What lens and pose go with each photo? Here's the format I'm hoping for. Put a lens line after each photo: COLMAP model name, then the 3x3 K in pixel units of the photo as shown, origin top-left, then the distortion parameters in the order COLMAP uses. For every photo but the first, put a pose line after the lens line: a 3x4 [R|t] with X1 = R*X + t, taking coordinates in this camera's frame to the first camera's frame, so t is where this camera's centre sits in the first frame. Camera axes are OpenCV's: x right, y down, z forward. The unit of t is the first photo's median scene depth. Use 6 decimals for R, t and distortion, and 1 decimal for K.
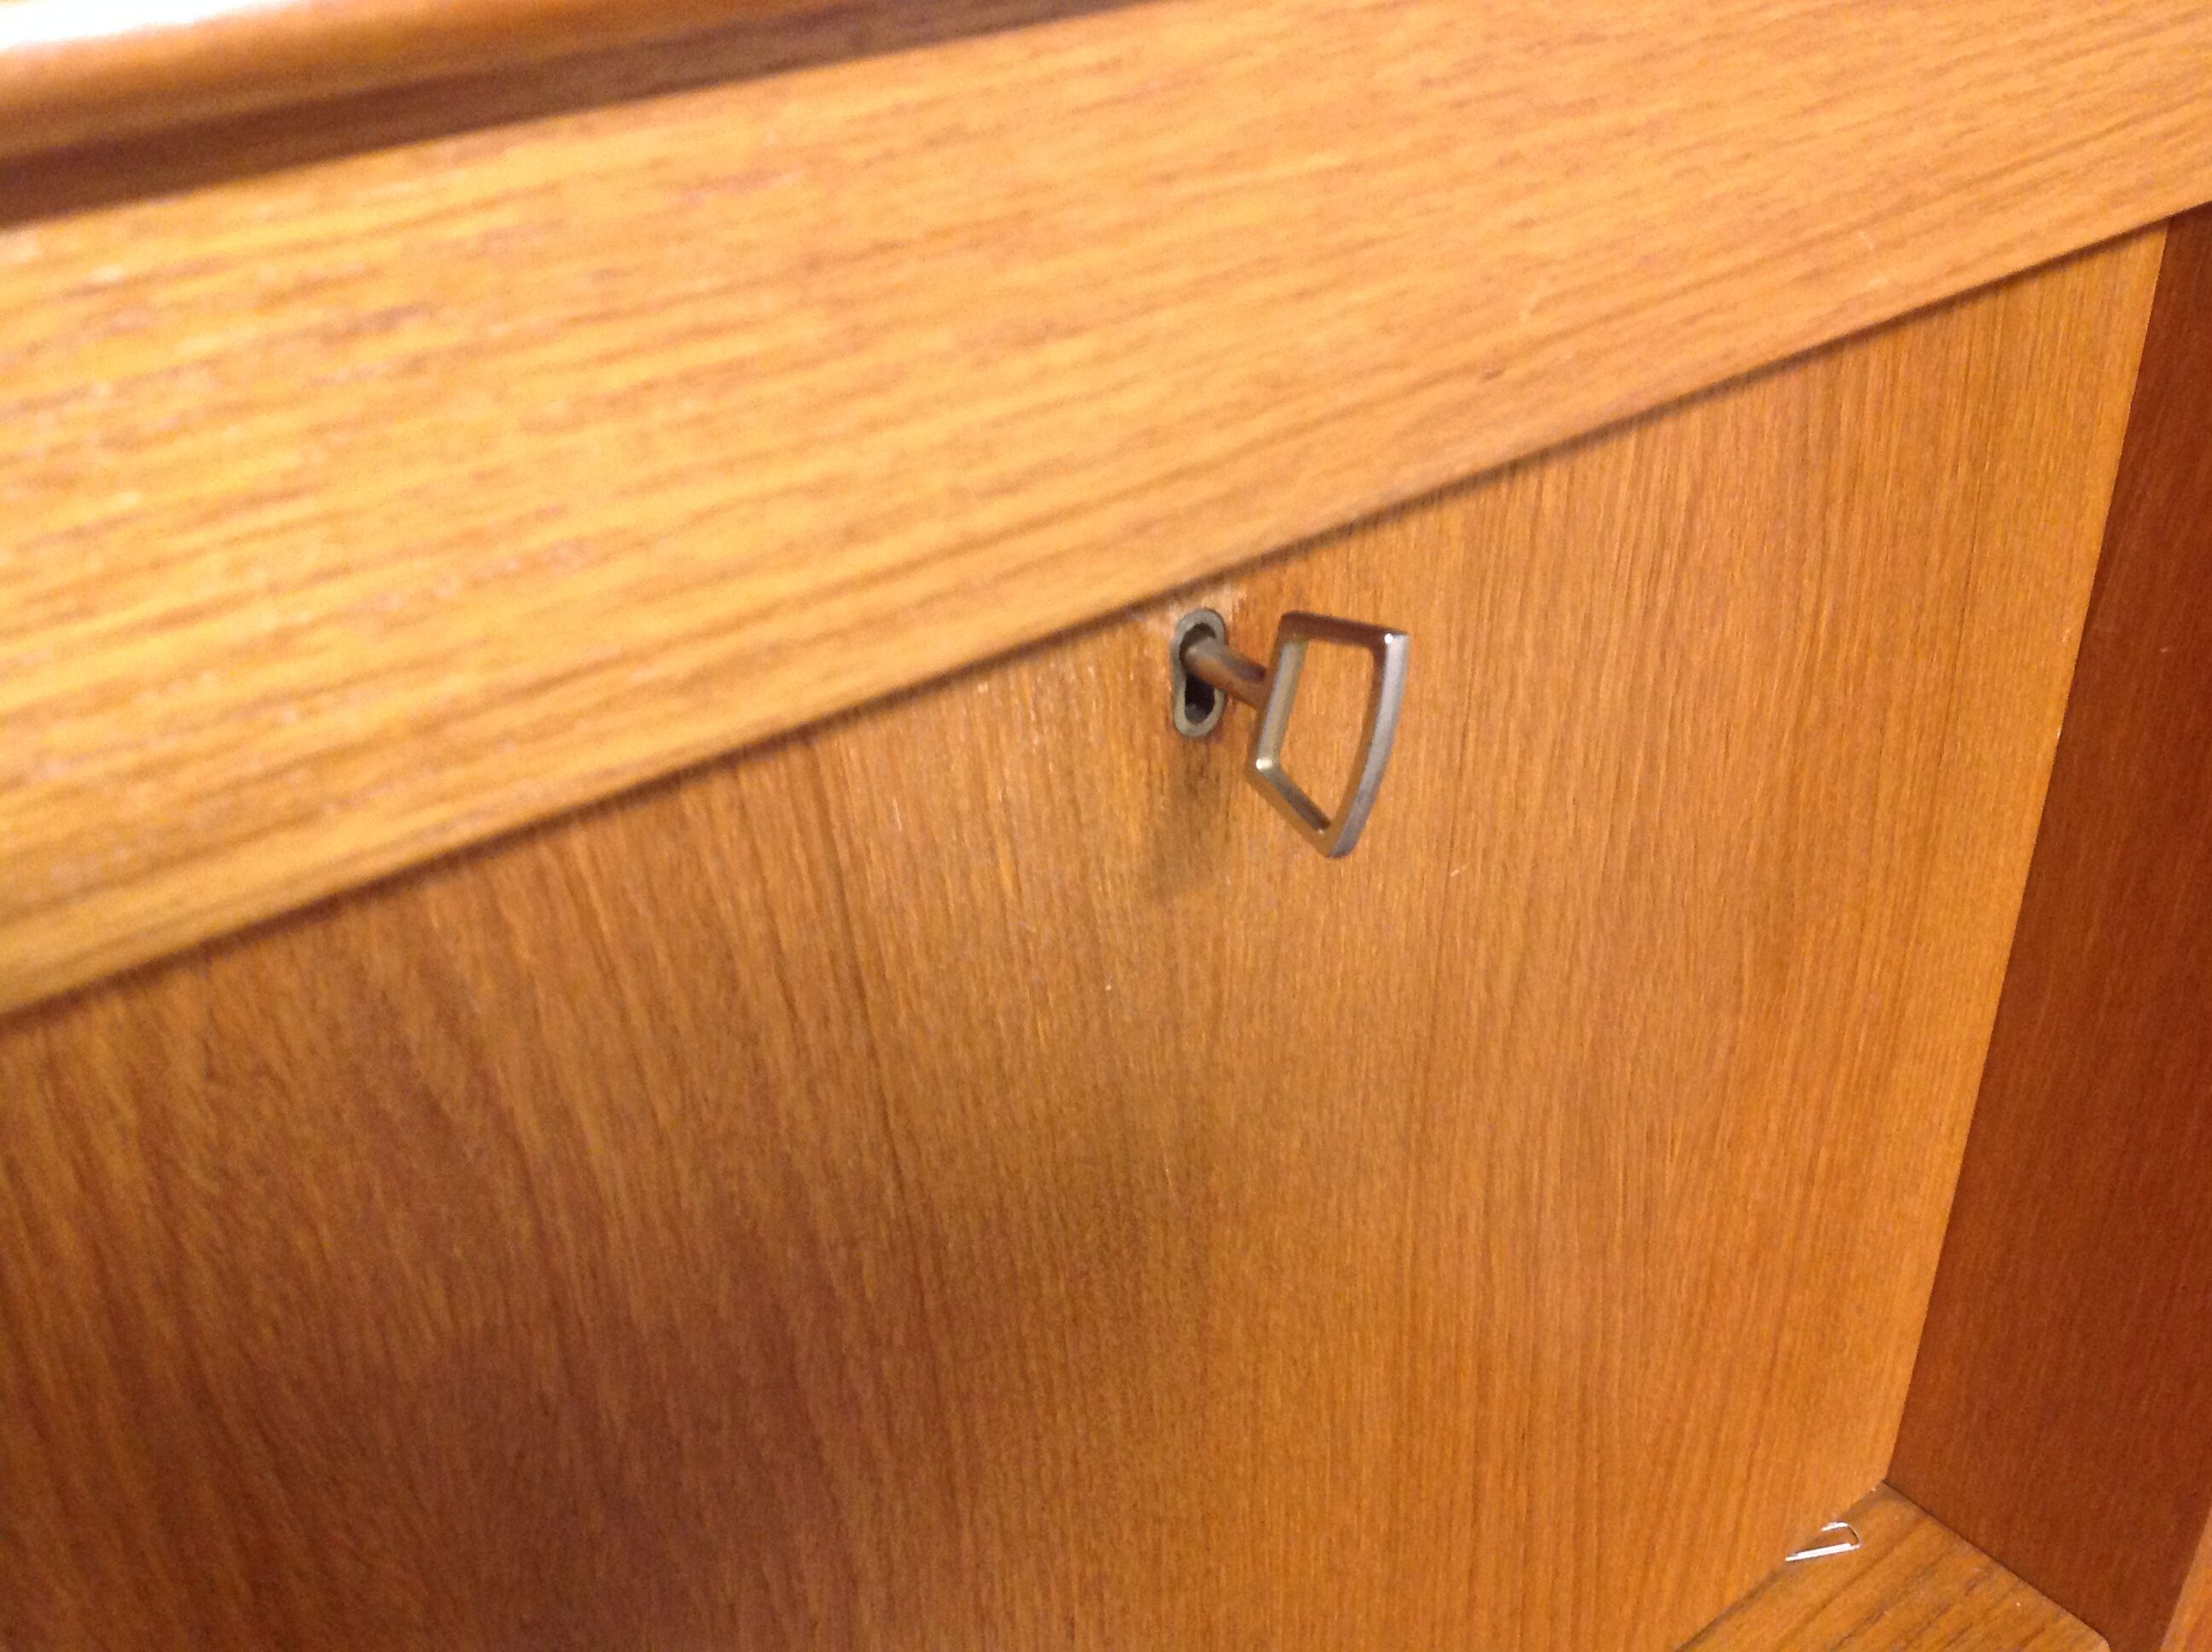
lens RADIAL K [[2059.9, 0, 1058.2], [0, 2059.9, 834.3], [0, 0, 1]] dist [0.202049, -0.421715]
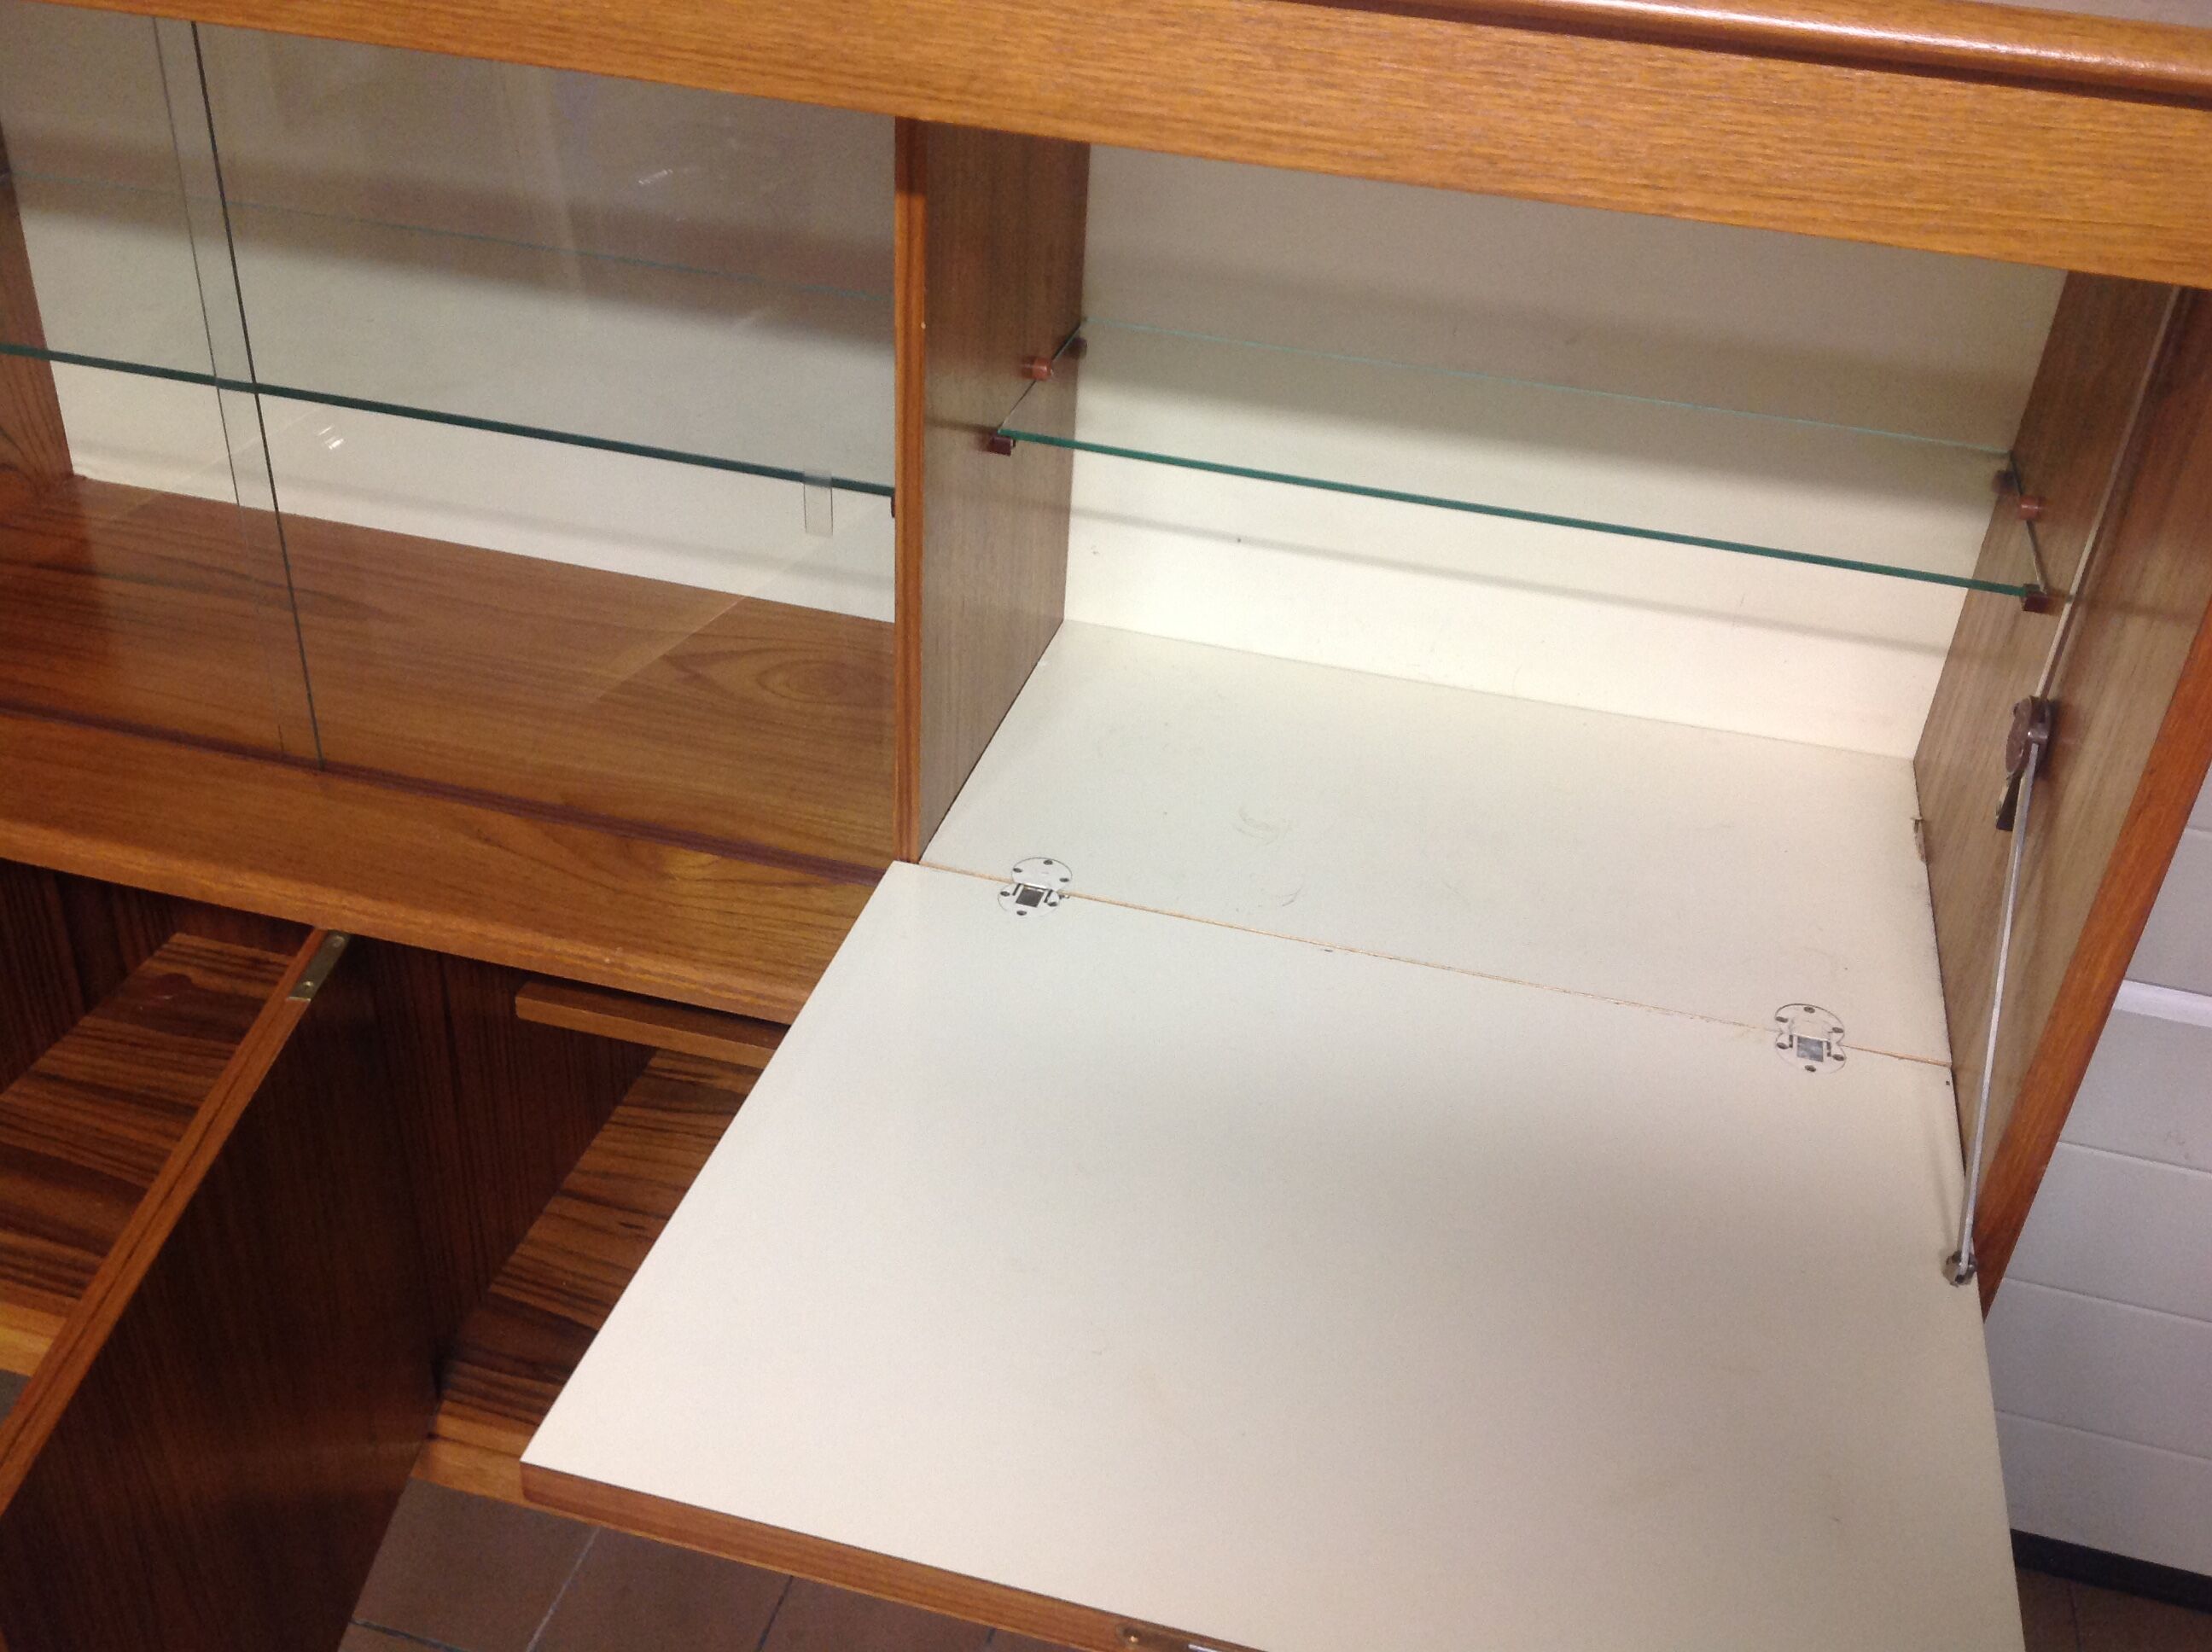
lens RADIAL K [[2110.8, 0, 1114.5], [0, 2110.8, 856.5], [0, 0, 1]] dist [0.159680, -0.345217]
pose [[0.630915, 0.505937, -0.588195, 3.059267], [-0.479693, 0.850232, 0.216795, 0.331592], [0.609787, 0.145374, 0.779119, -2.328401]]
